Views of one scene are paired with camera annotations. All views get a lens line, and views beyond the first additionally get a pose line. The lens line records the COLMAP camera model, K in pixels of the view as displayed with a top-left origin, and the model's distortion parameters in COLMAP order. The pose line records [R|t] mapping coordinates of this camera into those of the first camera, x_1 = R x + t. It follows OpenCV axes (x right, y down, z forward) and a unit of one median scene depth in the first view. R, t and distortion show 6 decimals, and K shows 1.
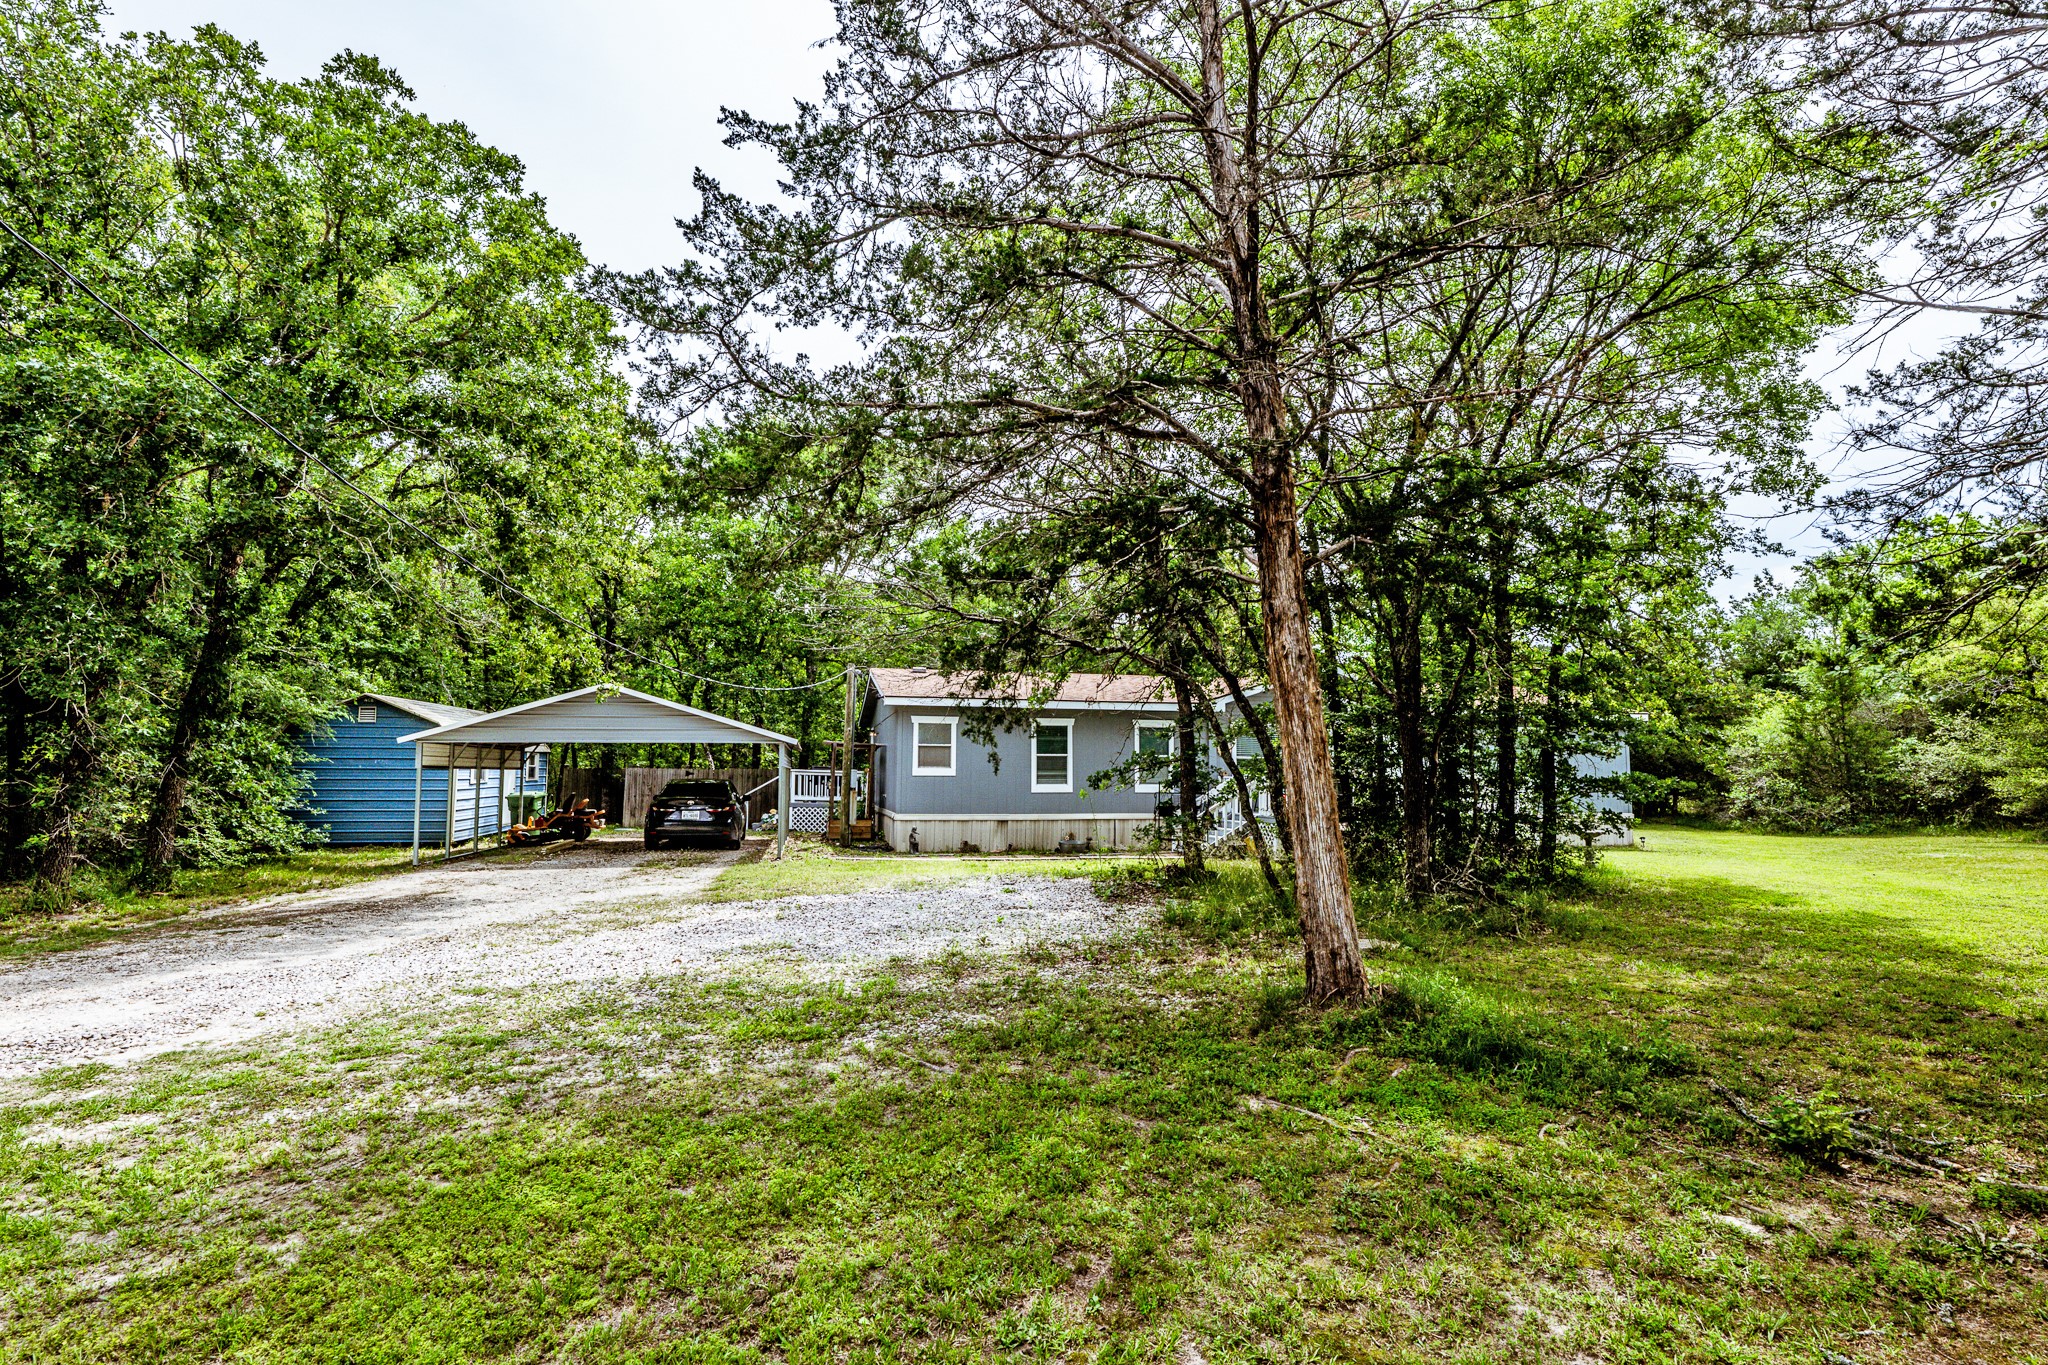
lens RADIAL K [[967.7, 0, 1030.0], [0, 967.7, 655.6], [0, 0, 1]] dist [-0.003101, -0.000096]
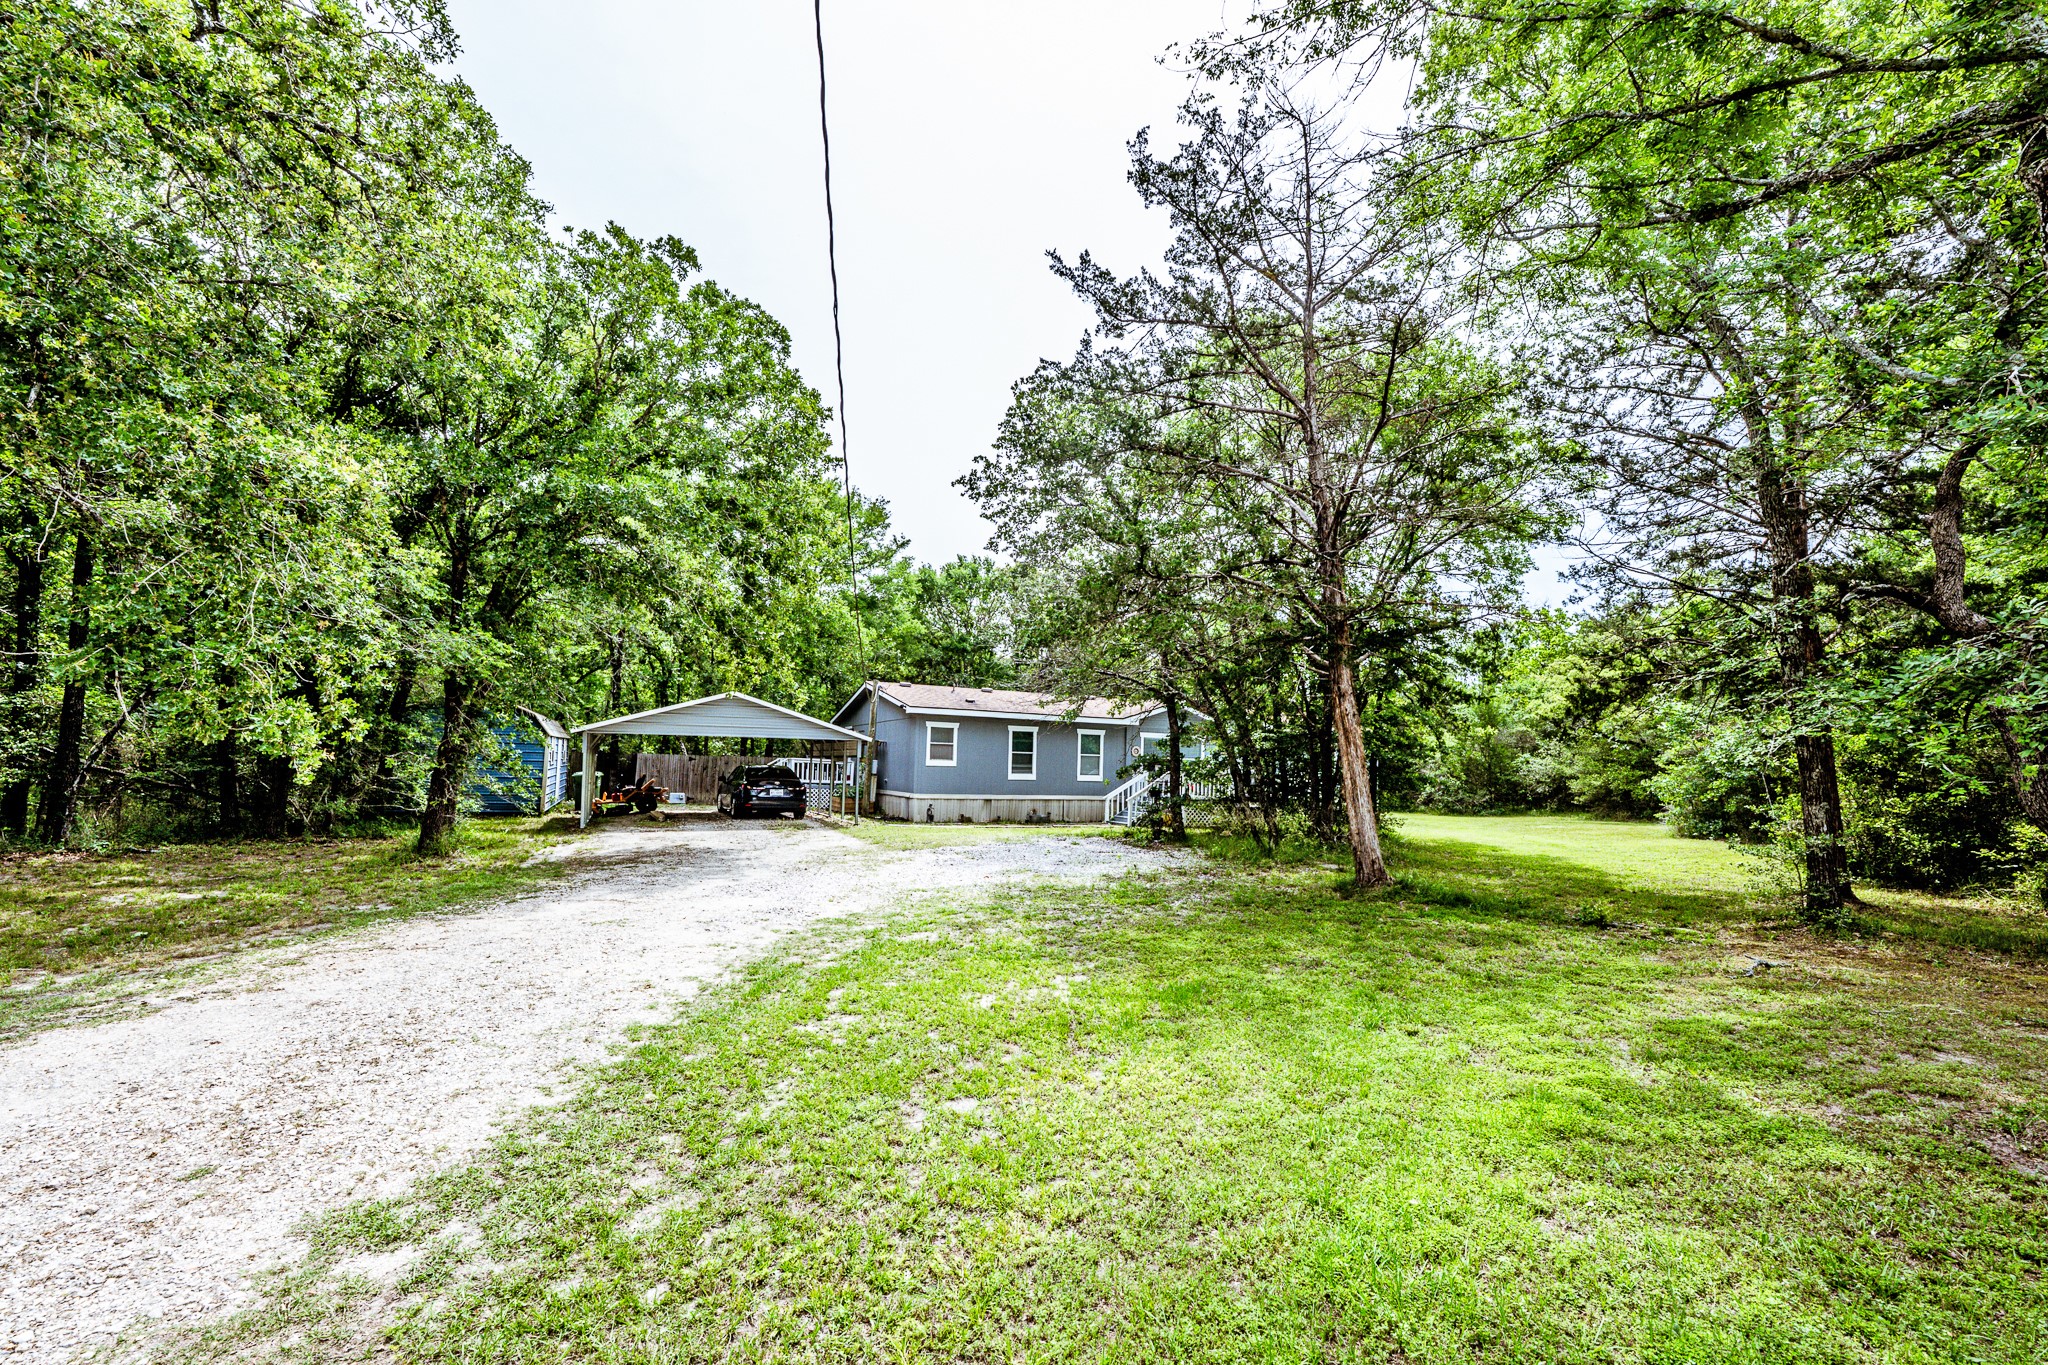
lens RADIAL K [[851.7, 0, 1043.1], [0, 851.7, 693.4], [0, 0, 1]] dist [-0.001376, -0.000068]
pose [[0.967312, 0.041535, 0.250166, -0.259847], [-0.051472, 0.998119, 0.033310, -0.023758], [-0.248312, -0.045098, 0.967630, -0.178221]]
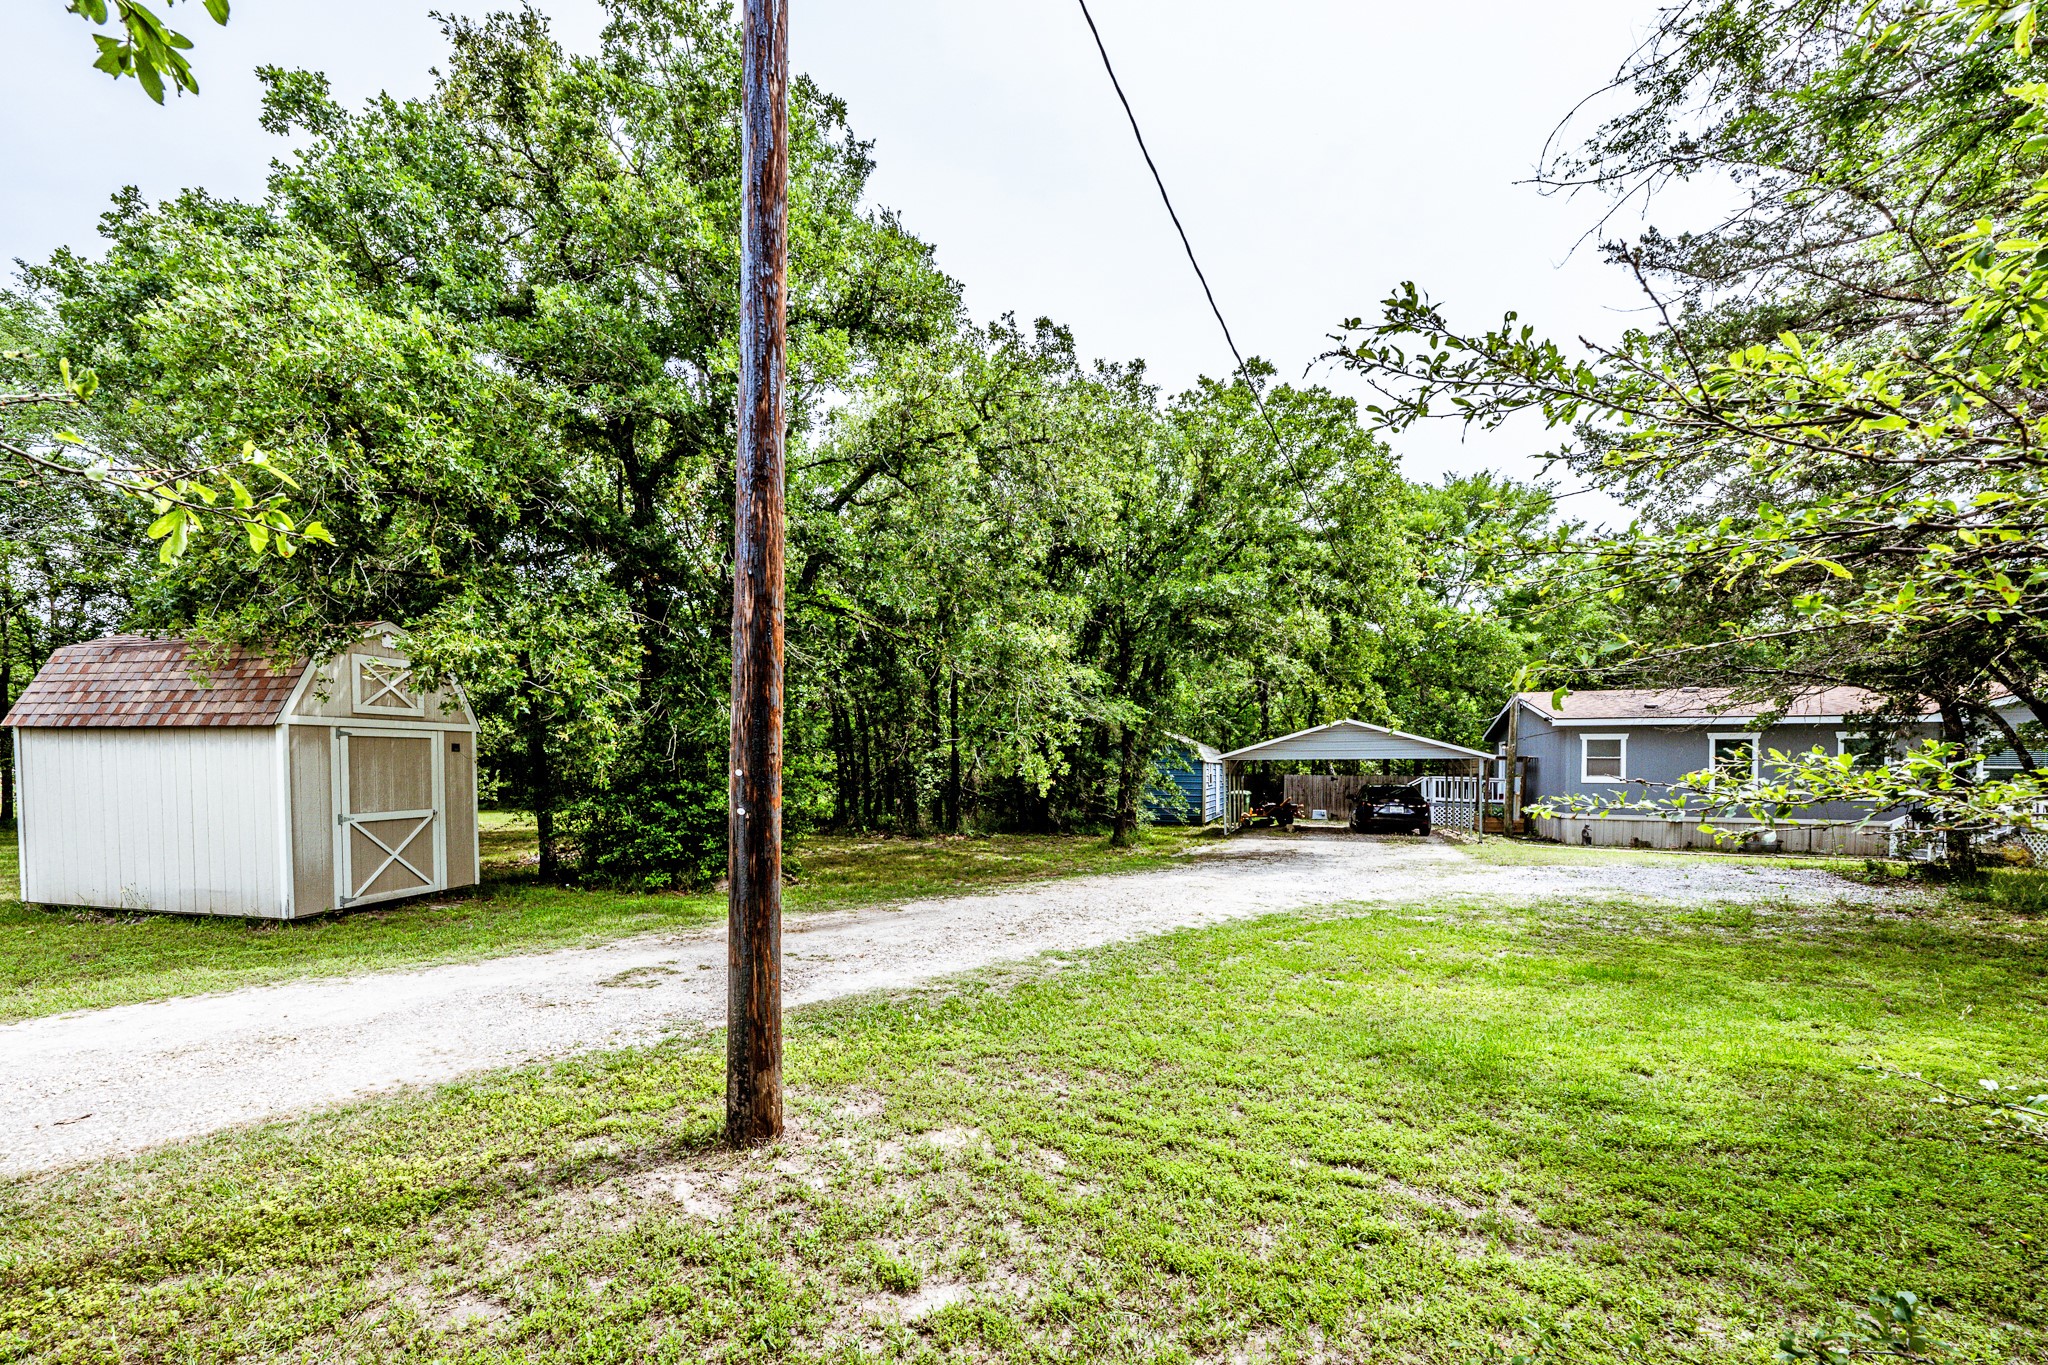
lens RADIAL K [[862.0, 0, 906.8], [0, 862.0, 781.0], [0, 0, 1]] dist [0.000169, -0.000050]
pose [[0.799862, 0.006637, -0.600148, -0.146692], [0.069572, 0.992173, 0.103697, -0.049356], [0.596138, -0.124696, 0.793139, -0.363576]]
